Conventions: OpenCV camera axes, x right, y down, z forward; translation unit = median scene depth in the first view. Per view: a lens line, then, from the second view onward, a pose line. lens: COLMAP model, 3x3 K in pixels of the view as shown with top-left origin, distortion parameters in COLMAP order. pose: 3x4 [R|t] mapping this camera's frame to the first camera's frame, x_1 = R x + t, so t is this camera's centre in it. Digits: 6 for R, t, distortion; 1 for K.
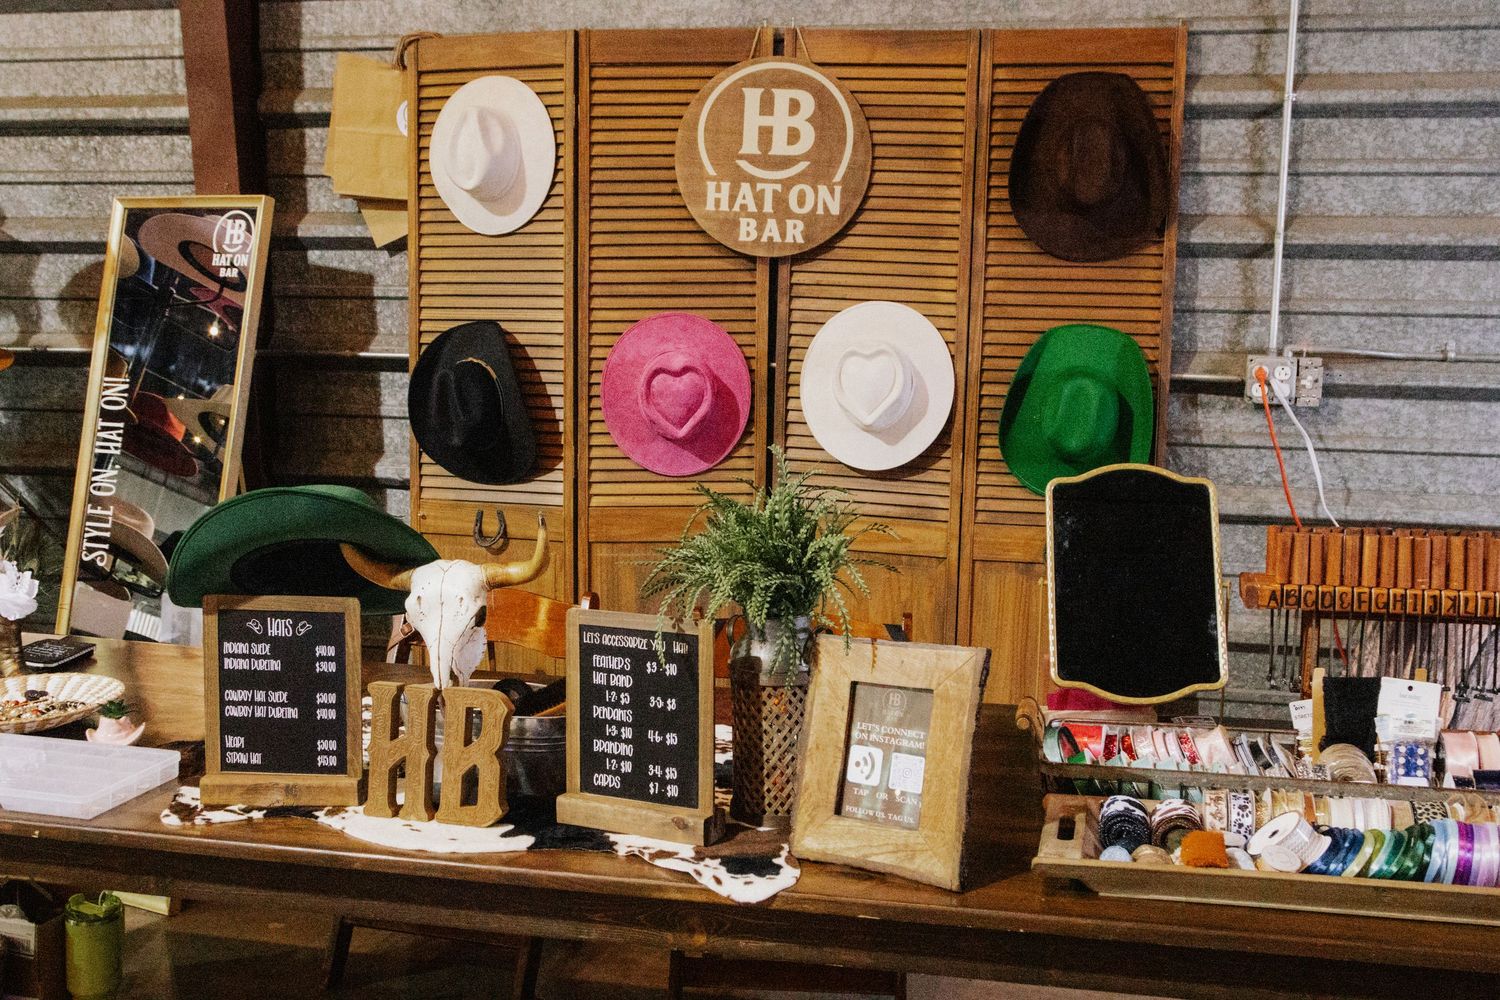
lens RADIAL K [[1651.4, 0, 750.0], [0, 1651.4, 500.0], [0, 0, 1]] dist [0.010614, 0.002753]
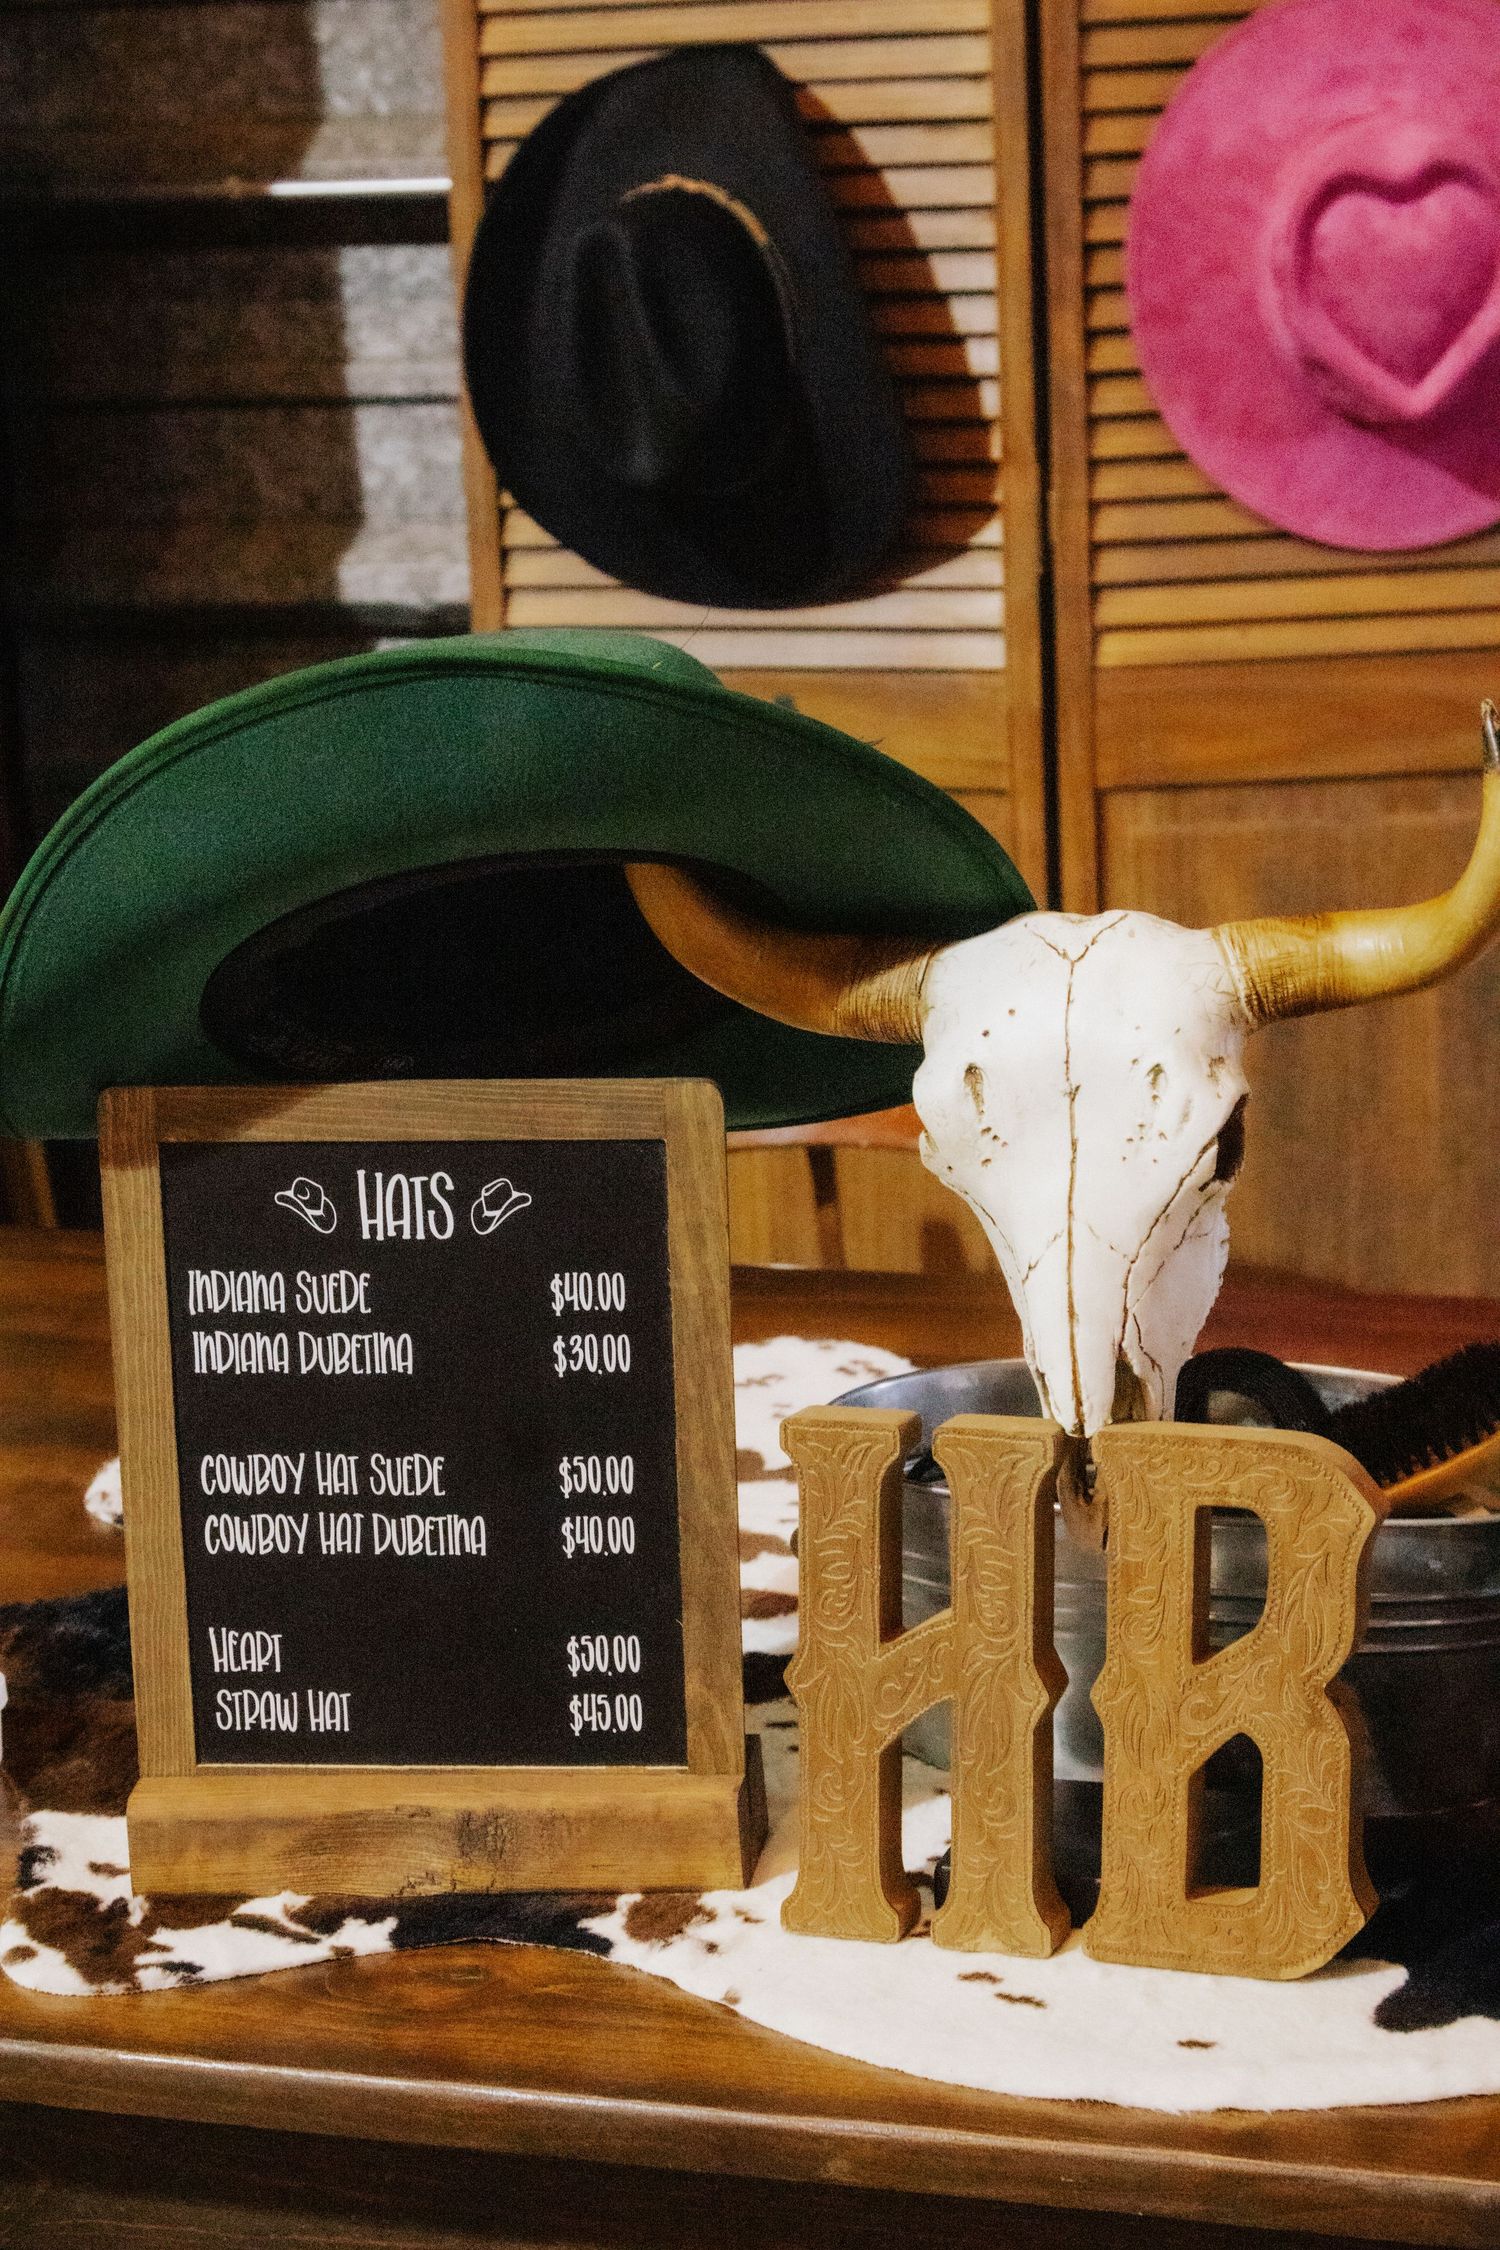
lens RADIAL K [[4563.1, 0, 750.0], [0, 4563.1, 1125.0], [0, 0, 1]] dist [-0.011288, 0.419703]
pose [[0.996805, -0.038058, -0.070228, -0.181371], [0.045320, 0.993451, 0.104890, -0.005858], [0.065776, -0.107738, 0.992001, 0.311737]]
